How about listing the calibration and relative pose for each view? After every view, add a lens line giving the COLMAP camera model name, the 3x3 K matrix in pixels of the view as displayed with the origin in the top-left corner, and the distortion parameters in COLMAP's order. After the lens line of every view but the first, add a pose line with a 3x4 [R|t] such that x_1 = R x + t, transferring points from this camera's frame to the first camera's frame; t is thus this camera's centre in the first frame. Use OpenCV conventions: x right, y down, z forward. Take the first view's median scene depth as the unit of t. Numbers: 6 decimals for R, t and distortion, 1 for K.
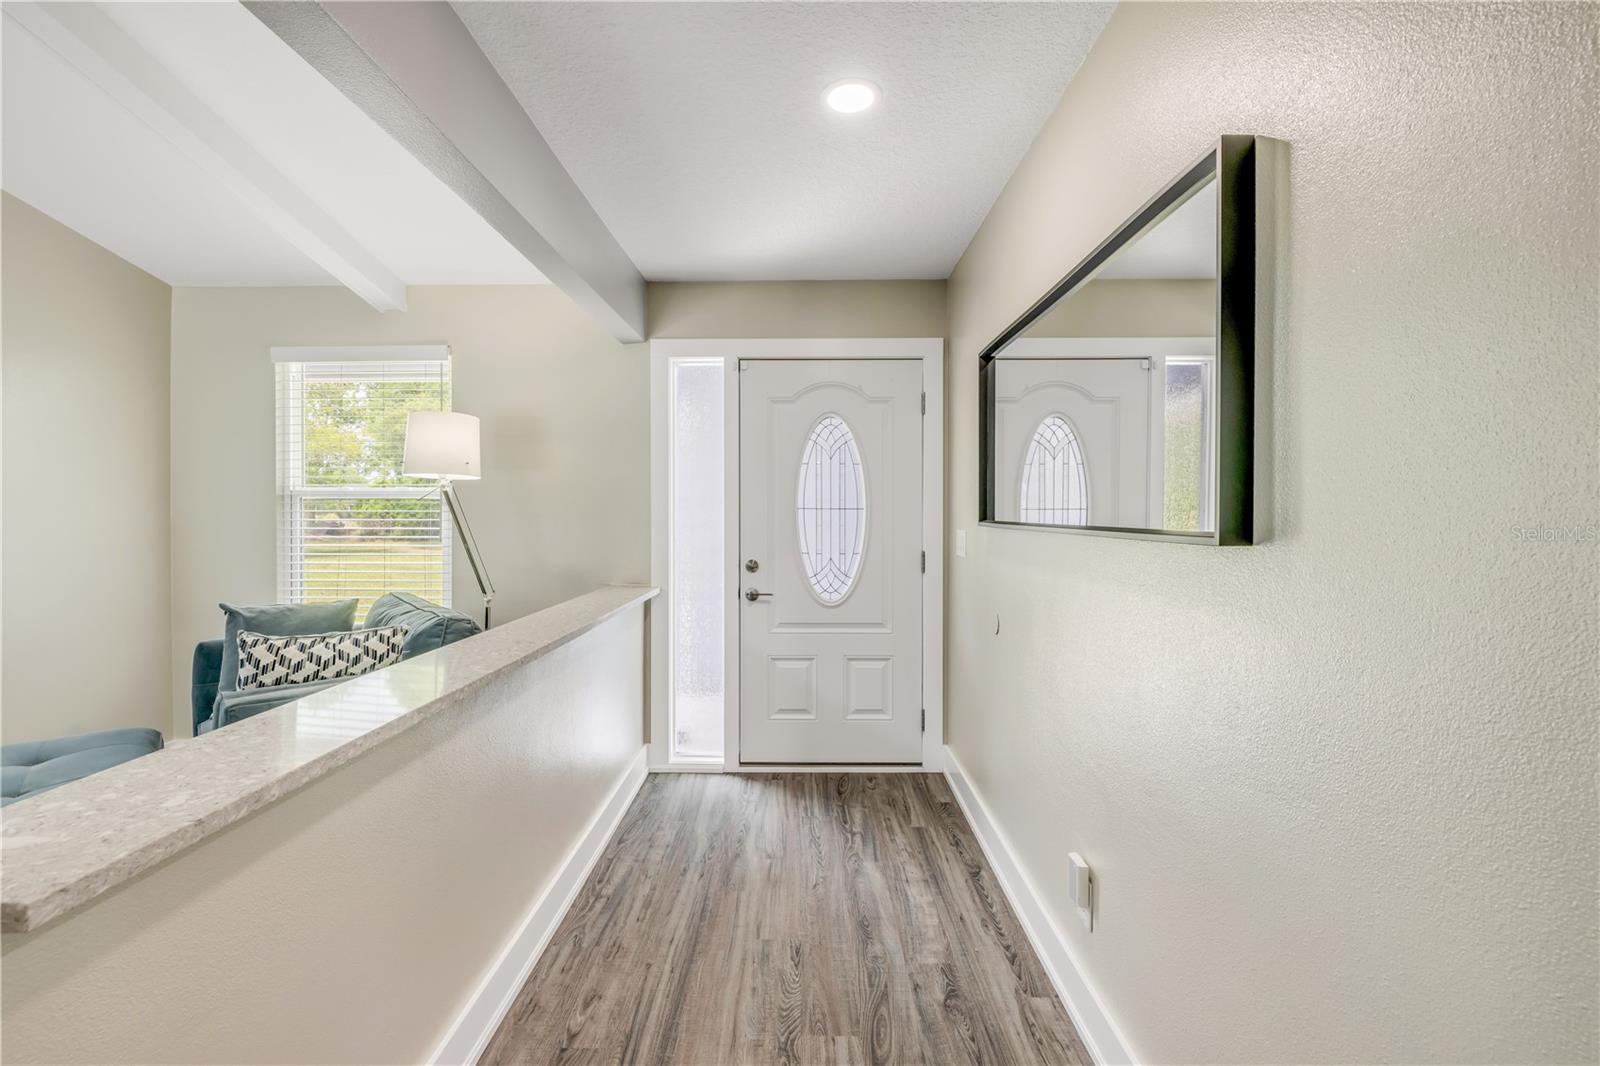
lens RADIAL K [[682.0, 0, 796.5], [0, 682.0, 516.9], [0, 0, 1]] dist [-0.000752, 0.000216]
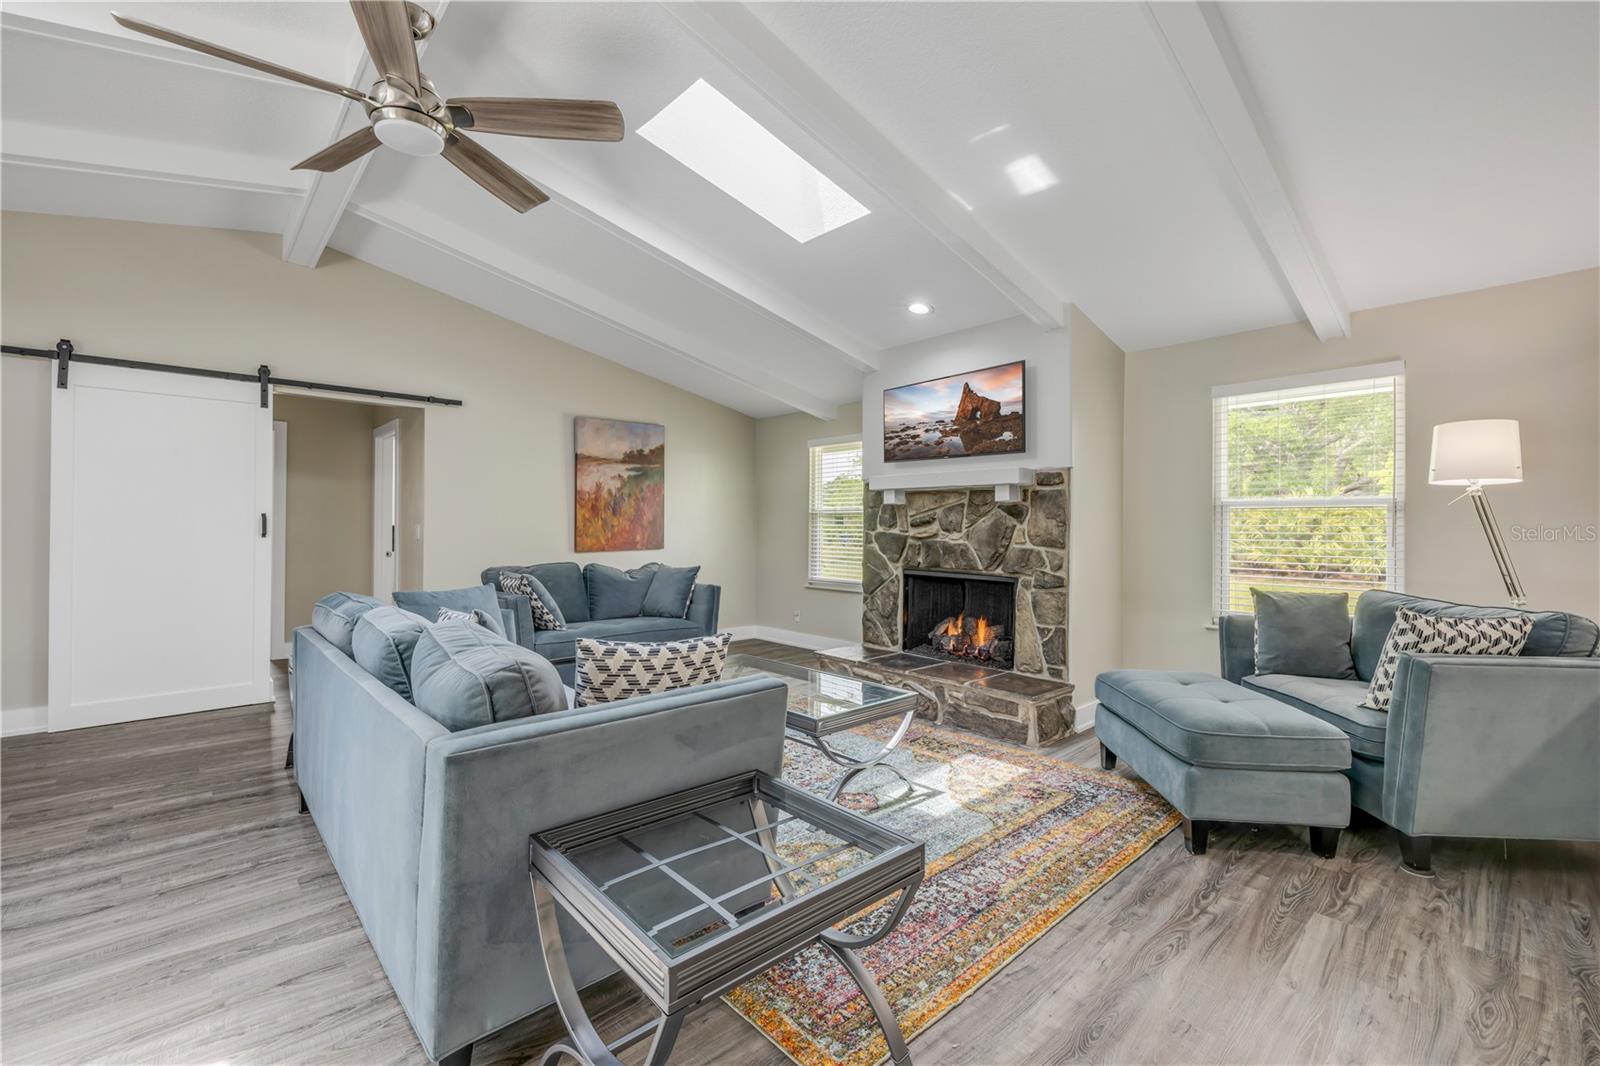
lens RADIAL K [[673.7, 0, 793.7], [0, 673.7, 525.2], [0, 0, 1]] dist [-0.001853, -0.000104]
pose [[0.686987, 0.001072, -0.726669, -0.410109], [-0.012897, 0.999859, -0.010717, 0.027466], [0.726555, 0.016734, 0.686904, -0.402879]]
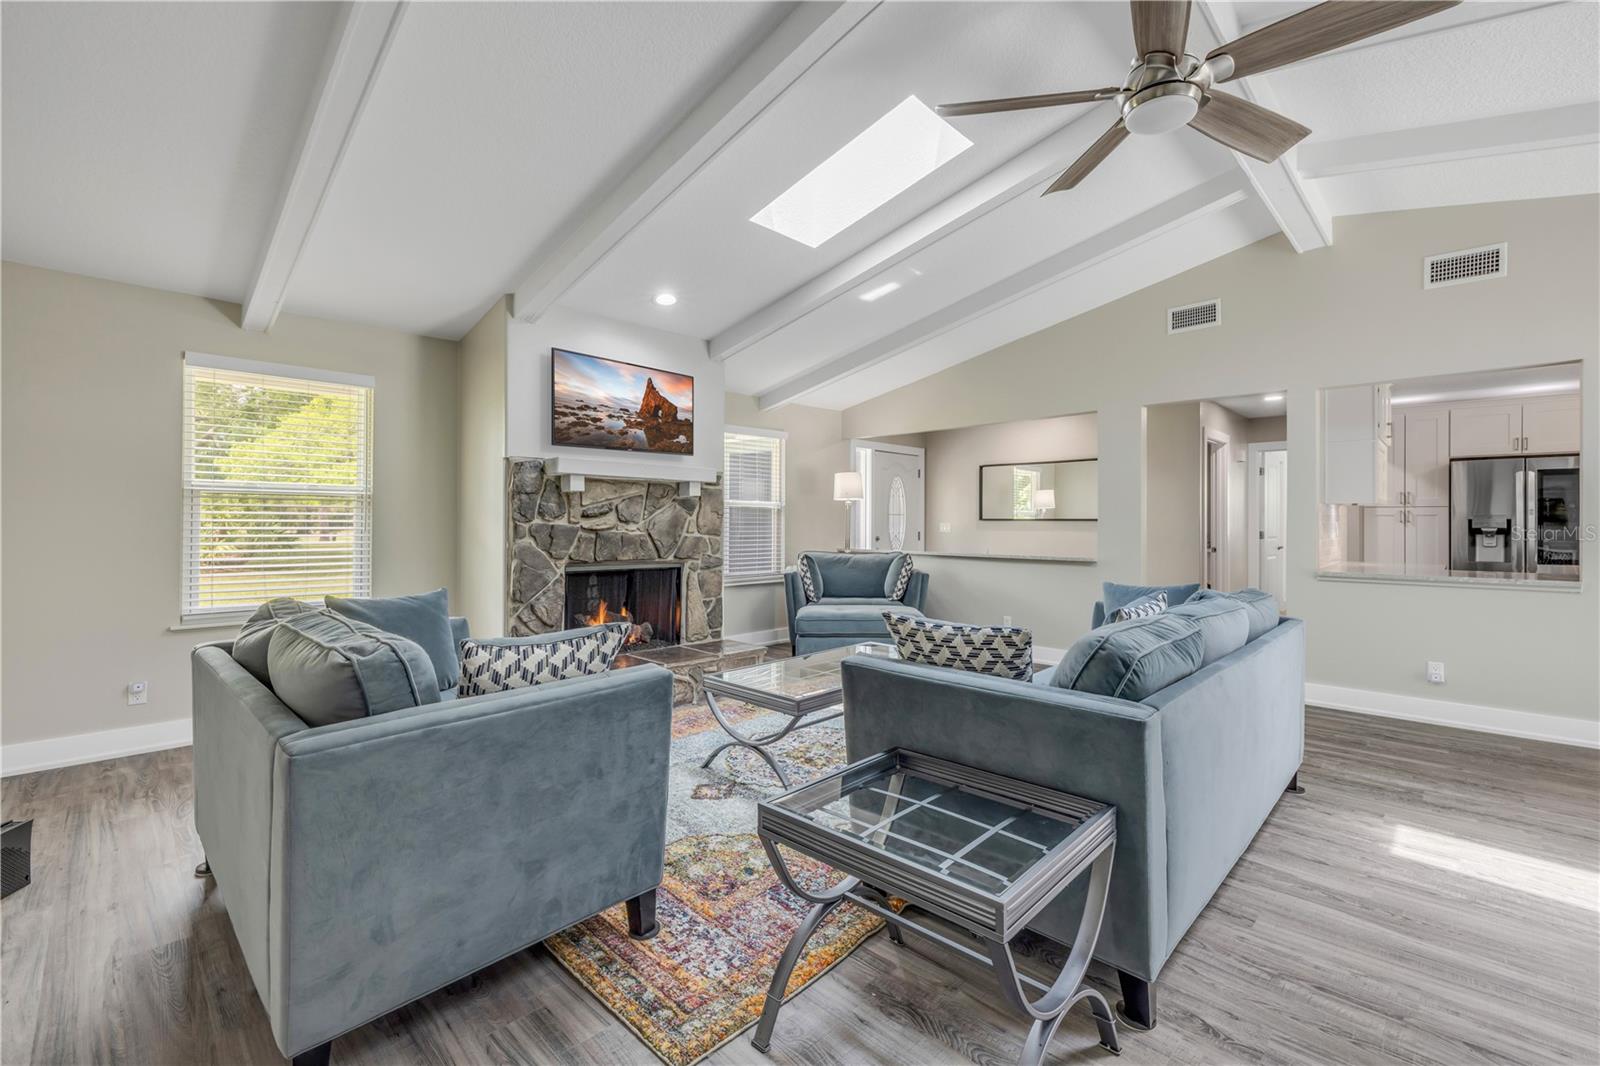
lens RADIAL K [[678.9, 0, 795.4], [0, 678.9, 517.0], [0, 0, 1]] dist [-0.000742, -0.000144]
pose [[0.691550, 0.008312, 0.722280, -1.985721], [0.001443, 0.999916, -0.012888, 0.027803], [-0.722327, 0.009955, 0.691480, -0.421546]]
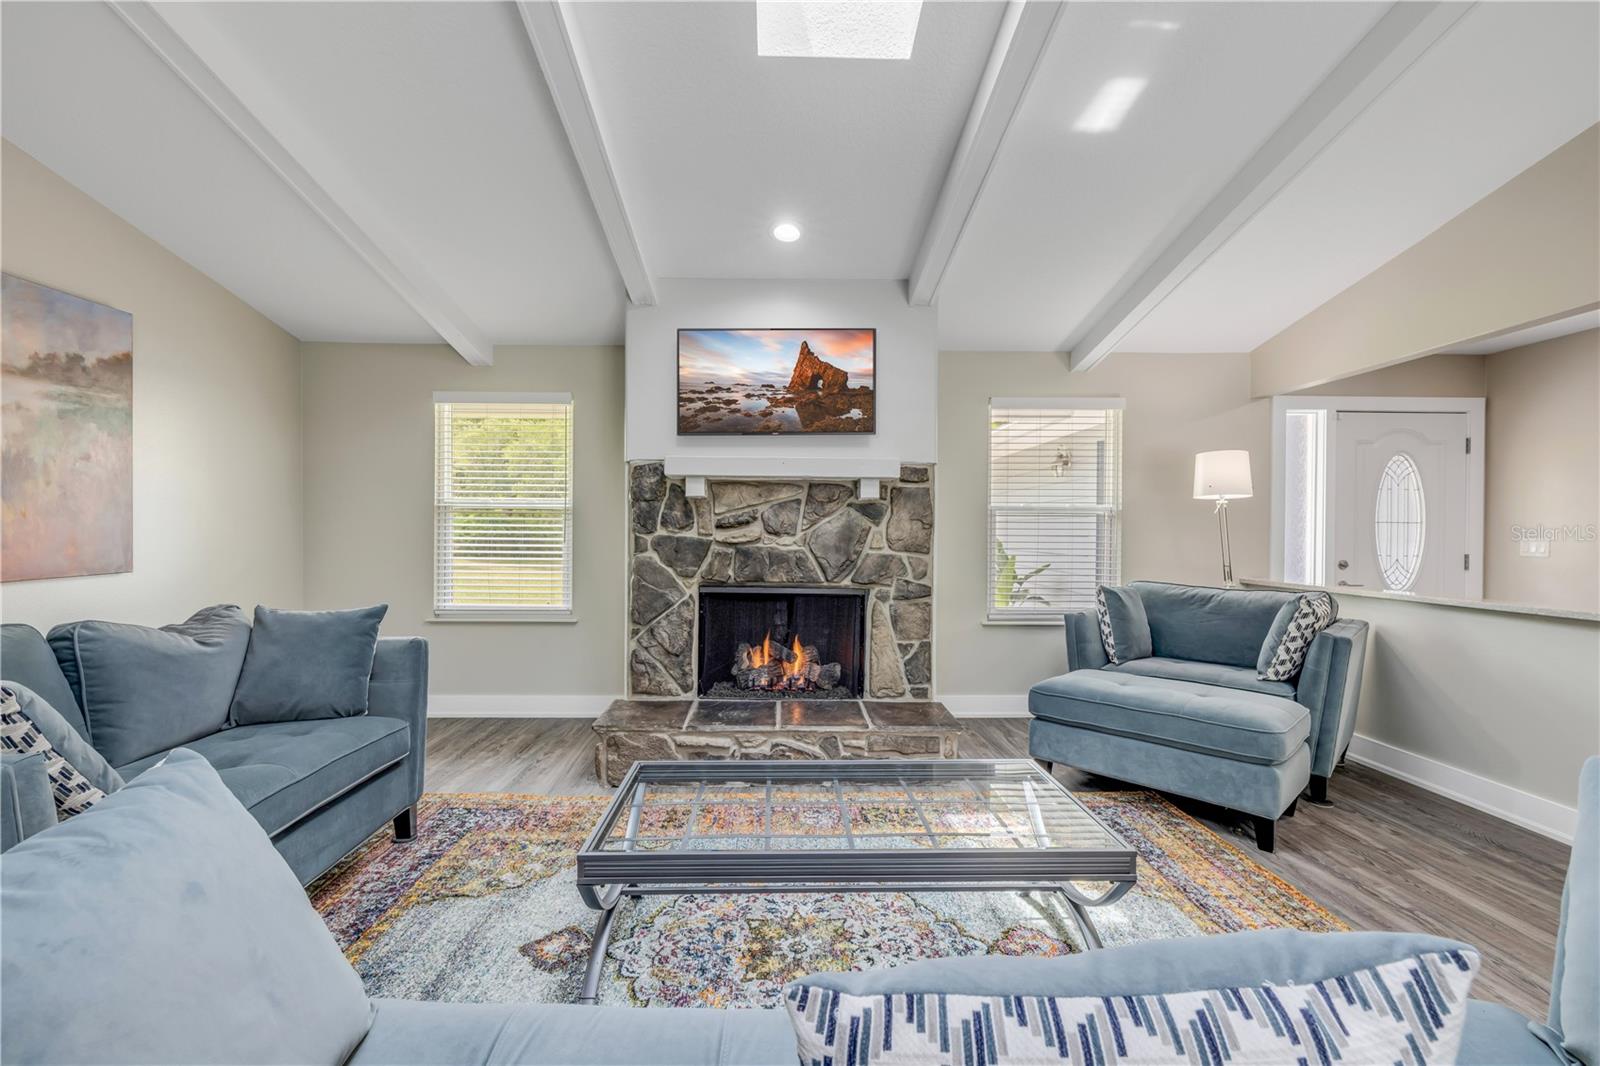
lens RADIAL K [[679.0, 0, 791.2], [0, 679.0, 538.1], [0, 0, 1]] dist [-0.001674, -0.000201]
pose [[0.999222, 0.005808, 0.039017, -1.232688], [-0.005796, 0.999983, -0.000405, 0.026756], [-0.039019, 0.000178, 0.999238, -0.306117]]
